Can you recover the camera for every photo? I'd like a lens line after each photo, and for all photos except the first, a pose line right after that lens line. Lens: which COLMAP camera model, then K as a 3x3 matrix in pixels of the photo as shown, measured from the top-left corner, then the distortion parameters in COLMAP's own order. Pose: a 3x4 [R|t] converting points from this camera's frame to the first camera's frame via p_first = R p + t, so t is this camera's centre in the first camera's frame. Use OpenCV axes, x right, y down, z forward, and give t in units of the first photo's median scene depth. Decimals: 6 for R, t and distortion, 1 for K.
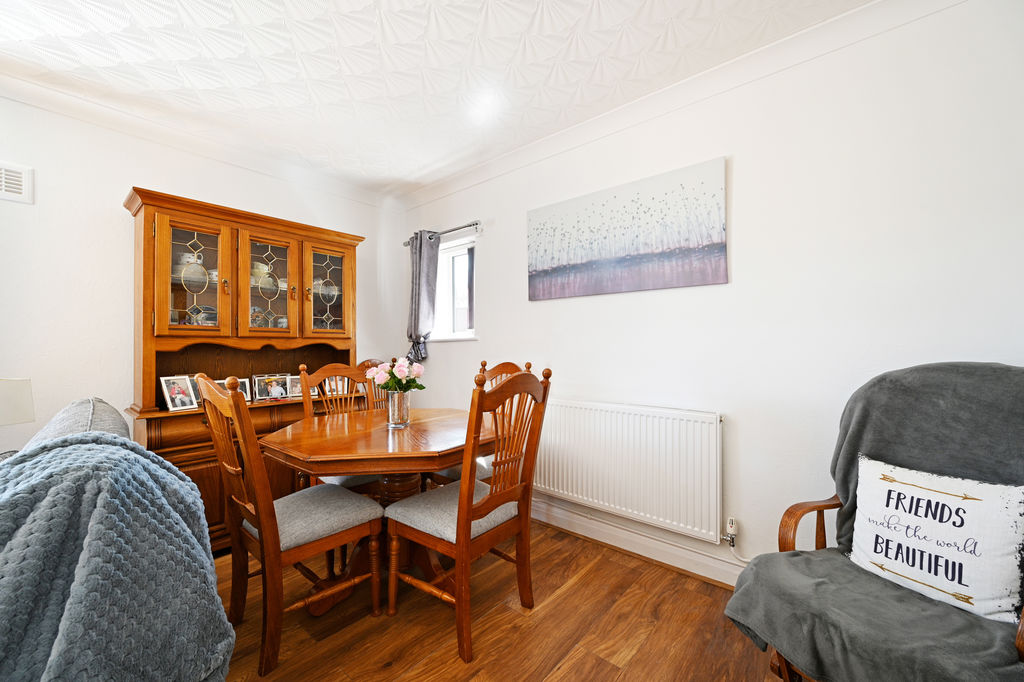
lens RADIAL K [[406.5, 0, 512.6], [0, 406.5, 343.5], [0, 0, 1]] dist [0.003027, 0.000267]
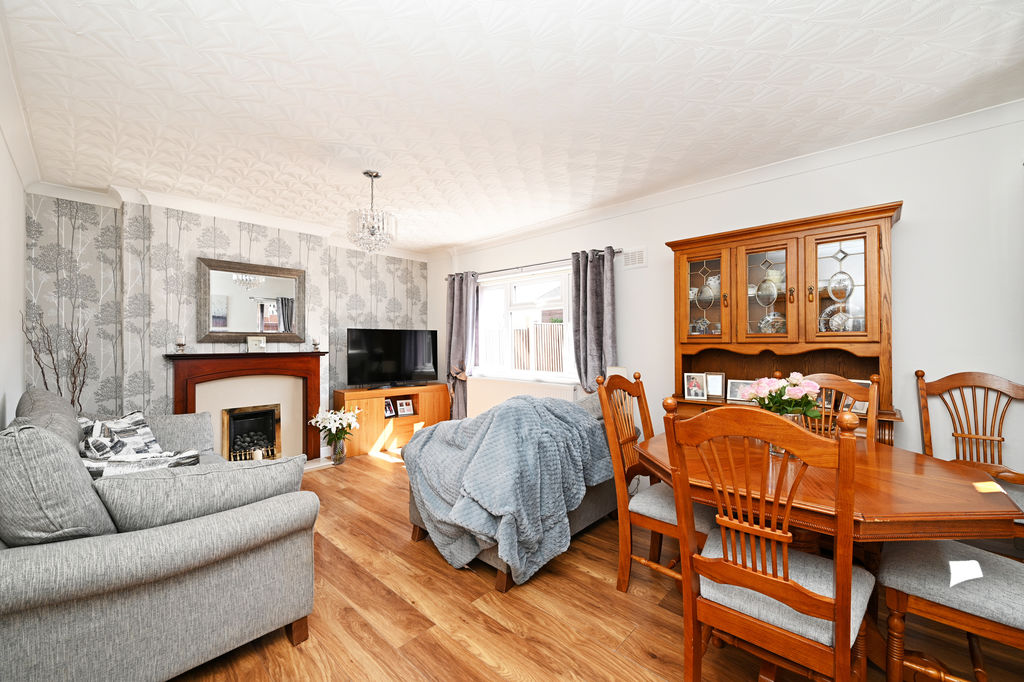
lens RADIAL K [[406.5, 0, 511.7], [0, 406.5, 342.4], [0, 0, 1]] dist [0.003027, 0.000267]
pose [[-0.041949, -0.006247, -0.999100, 0.524708], [0.007562, 0.999950, -0.006569, -0.016112], [0.999091, -0.007831, -0.041900, 0.462618]]
